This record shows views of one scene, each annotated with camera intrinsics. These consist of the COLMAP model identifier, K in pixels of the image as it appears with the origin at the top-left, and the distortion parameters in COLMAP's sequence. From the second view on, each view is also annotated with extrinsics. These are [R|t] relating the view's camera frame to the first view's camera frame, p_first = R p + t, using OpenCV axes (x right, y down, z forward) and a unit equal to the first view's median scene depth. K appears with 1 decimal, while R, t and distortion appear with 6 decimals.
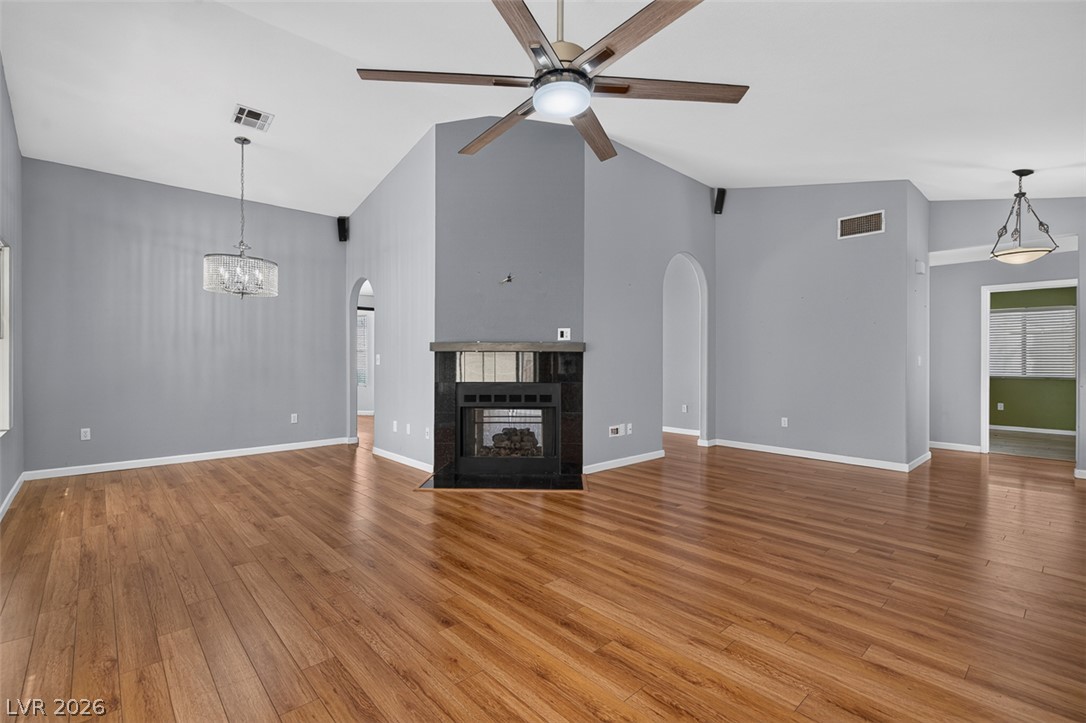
lens RADIAL K [[492.1, 0, 541.6], [0, 492.1, 357.4], [0, 0, 1]] dist [0.006731, -0.000678]
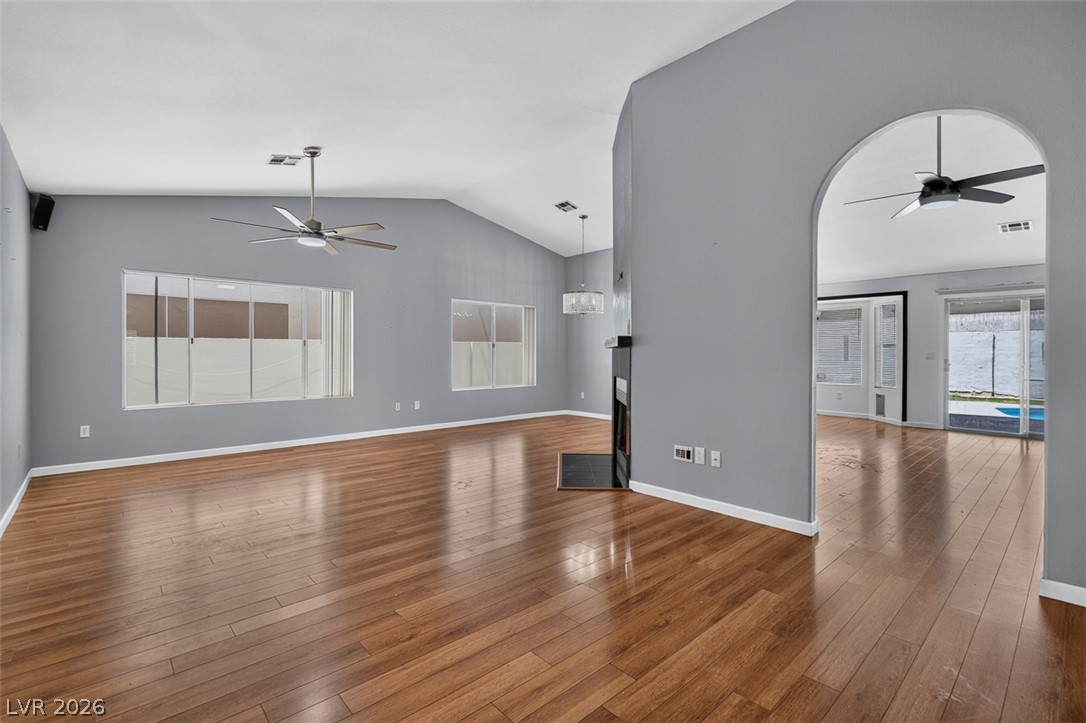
lens RADIAL K [[492.1, 0, 541.6], [0, 492.1, 357.4], [0, 0, 1]] dist [0.006731, -0.000678]
pose [[0.005802, 0.004504, -0.999973, 0.871238], [0.007683, 0.999960, 0.004548, 0.000399], [0.999954, -0.007709, 0.005767, 0.770258]]
